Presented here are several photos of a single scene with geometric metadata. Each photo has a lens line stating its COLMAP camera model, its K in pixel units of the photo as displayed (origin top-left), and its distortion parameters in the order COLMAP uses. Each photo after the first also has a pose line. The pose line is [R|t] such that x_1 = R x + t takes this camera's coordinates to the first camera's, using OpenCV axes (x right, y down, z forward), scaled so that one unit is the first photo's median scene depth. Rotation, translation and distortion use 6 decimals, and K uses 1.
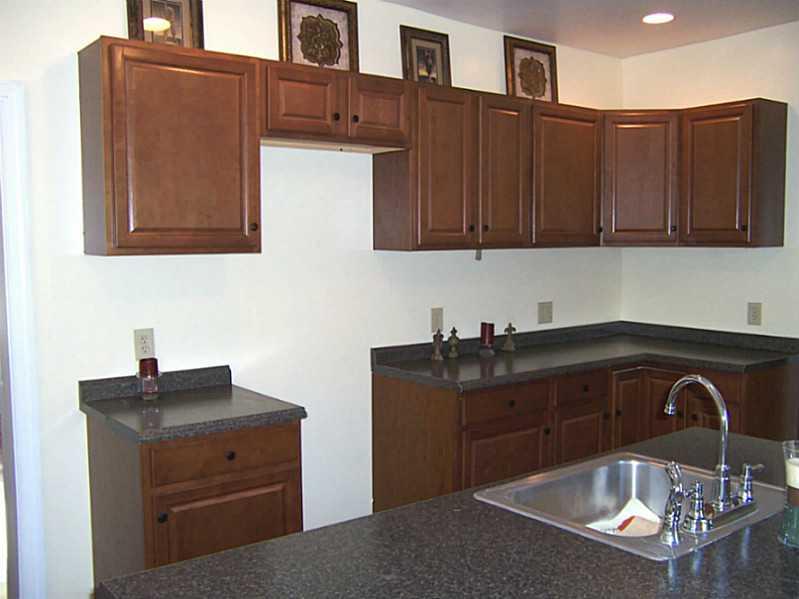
lens RADIAL K [[791.5, 0, 399.5], [0, 791.5, 299.5], [0, 0, 1]] dist [-0.097191, 0.157486]
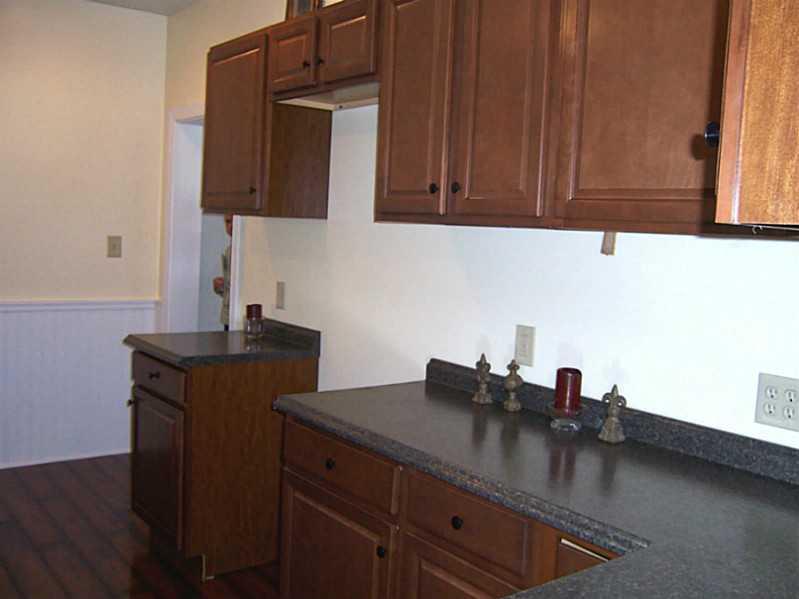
lens RADIAL K [[791.5, 0, 399.5], [0, 791.5, 299.5], [0, 0, 1]] dist [-0.097191, 0.157486]
pose [[-0.015001, 0.088617, -0.995953, 0.641617], [-0.126560, 0.987885, 0.089806, -0.049496], [0.991845, 0.127395, -0.003604, 0.892185]]
